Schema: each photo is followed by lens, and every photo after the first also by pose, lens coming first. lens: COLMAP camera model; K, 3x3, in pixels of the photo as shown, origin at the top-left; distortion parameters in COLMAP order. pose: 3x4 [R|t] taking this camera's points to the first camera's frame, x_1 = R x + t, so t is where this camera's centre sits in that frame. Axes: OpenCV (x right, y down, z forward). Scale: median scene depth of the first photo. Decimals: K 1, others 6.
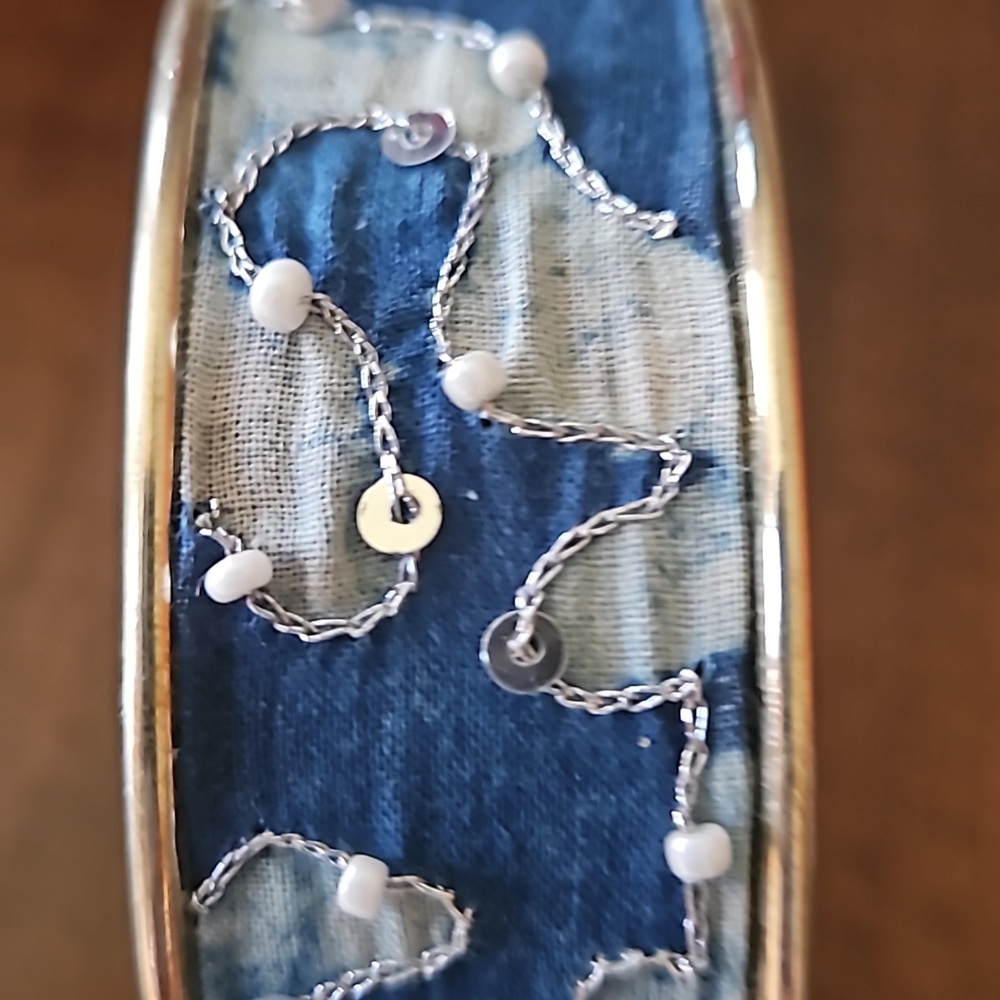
lens RADIAL K [[1813.4, 0, 500.0], [0, 1813.4, 500.0], [0, 0, 1]] dist [-0.006148, -2.129460]
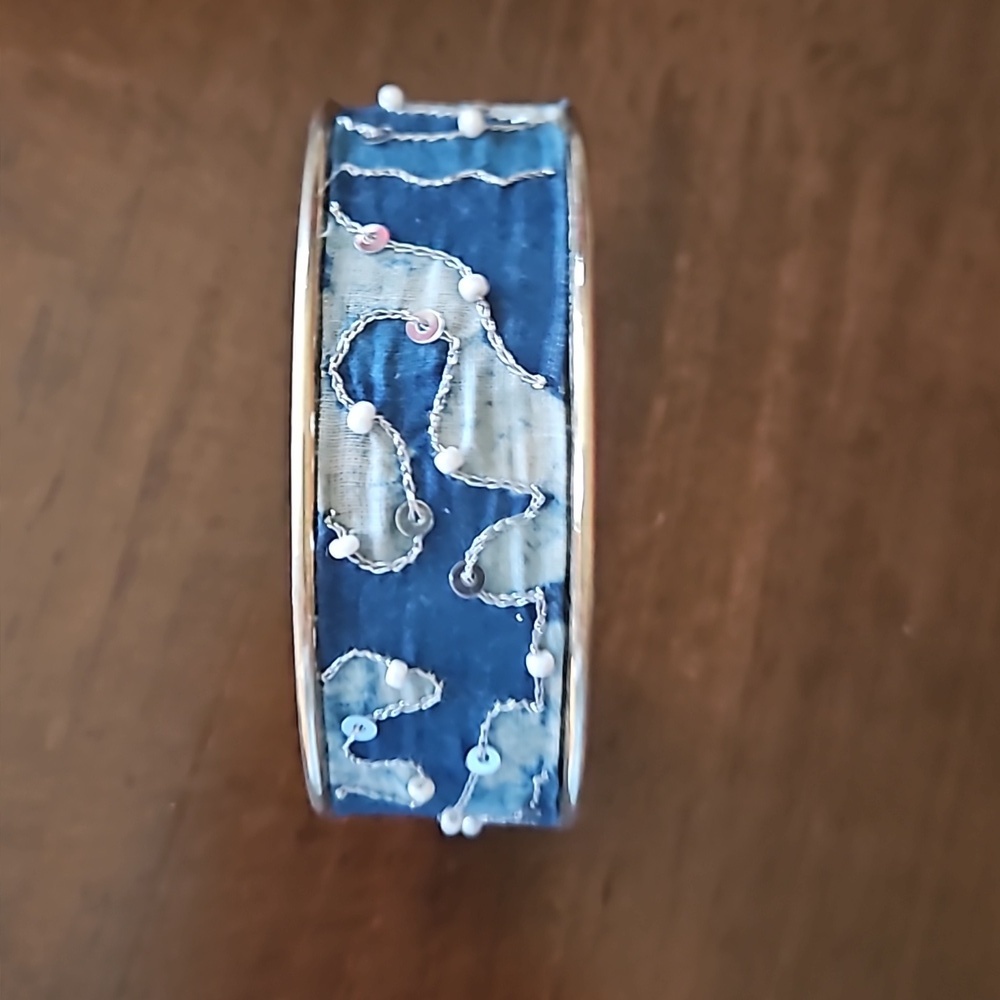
lens RADIAL K [[1813.4, 0, 500.0], [0, 1813.4, 500.0], [0, 0, 1]] dist [-0.006148, -2.129460]
pose [[0.999377, 0.023245, 0.026541, -0.009595], [-0.030262, 0.951508, 0.306133, -0.707942], [-0.018138, -0.306745, 0.951619, -1.145050]]
